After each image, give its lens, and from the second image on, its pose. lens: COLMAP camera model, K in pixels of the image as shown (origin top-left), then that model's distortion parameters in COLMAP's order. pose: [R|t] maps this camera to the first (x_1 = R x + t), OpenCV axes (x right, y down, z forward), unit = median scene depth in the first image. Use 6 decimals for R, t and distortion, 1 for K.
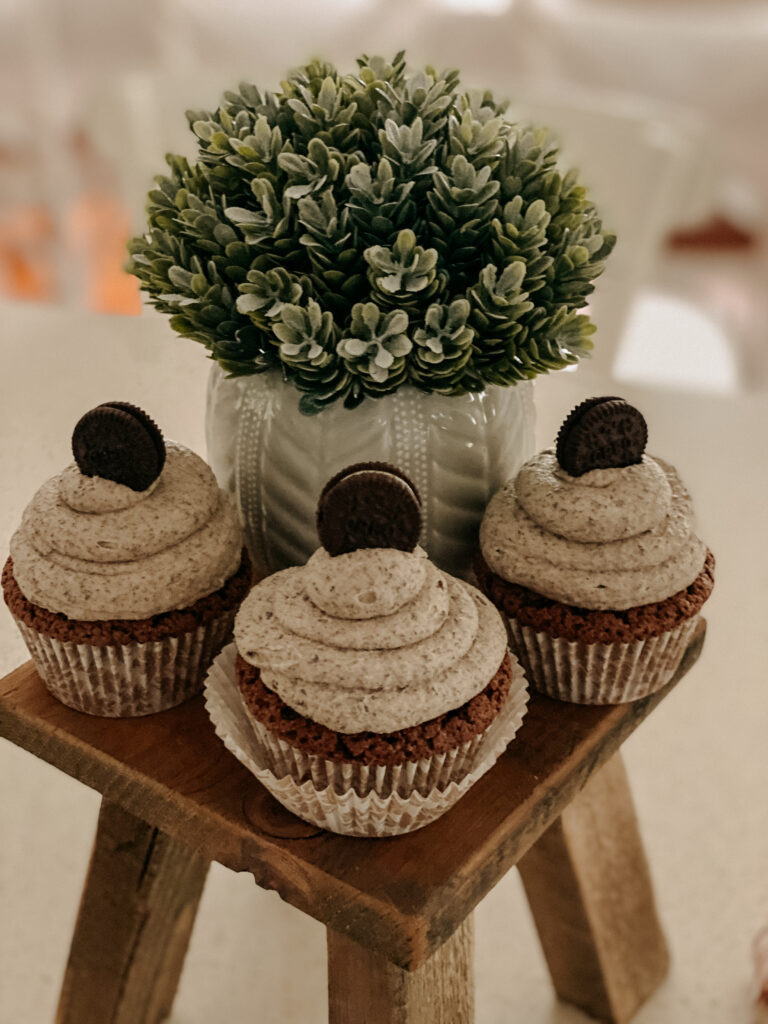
lens RADIAL K [[1562.3, 0, 384.0], [0, 1562.3, 512.0], [0, 0, 1]] dist [0.000166, 0.146879]
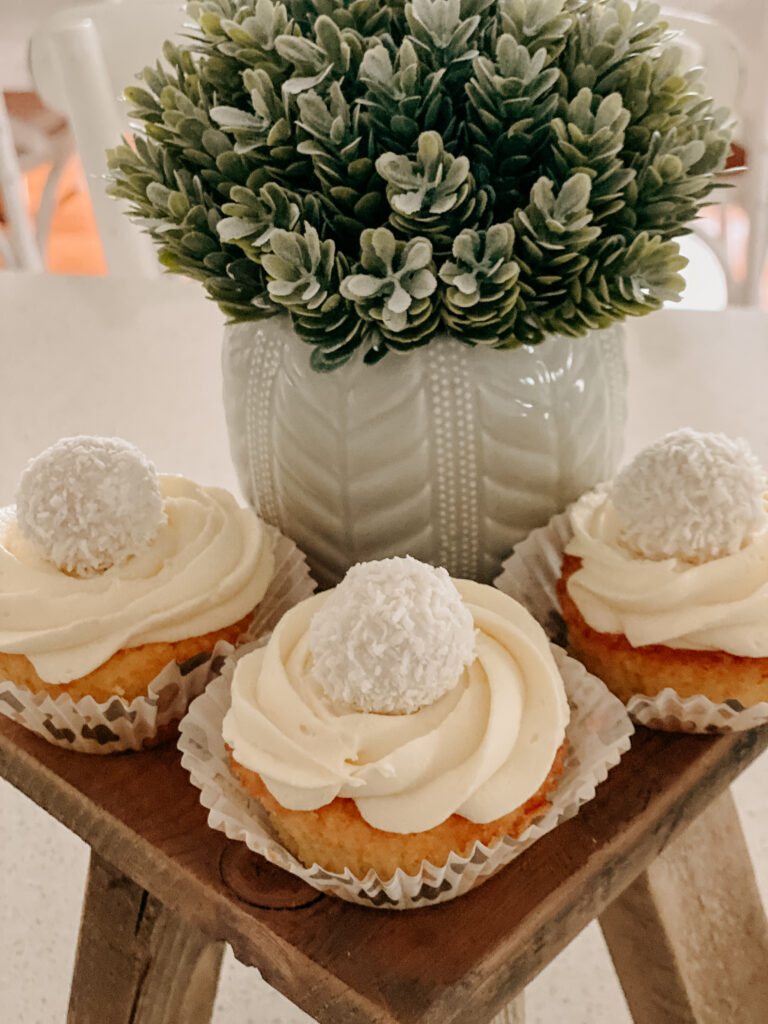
lens RADIAL K [[1562.3, 0, 384.0], [0, 1562.3, 512.0], [0, 0, 1]] dist [0.000166, 0.146879]
pose [[0.991805, 0.022129, -0.125831, 0.089599], [-0.017675, 0.999181, 0.036402, -0.021075], [0.126533, -0.033879, 0.991384, 0.222746]]
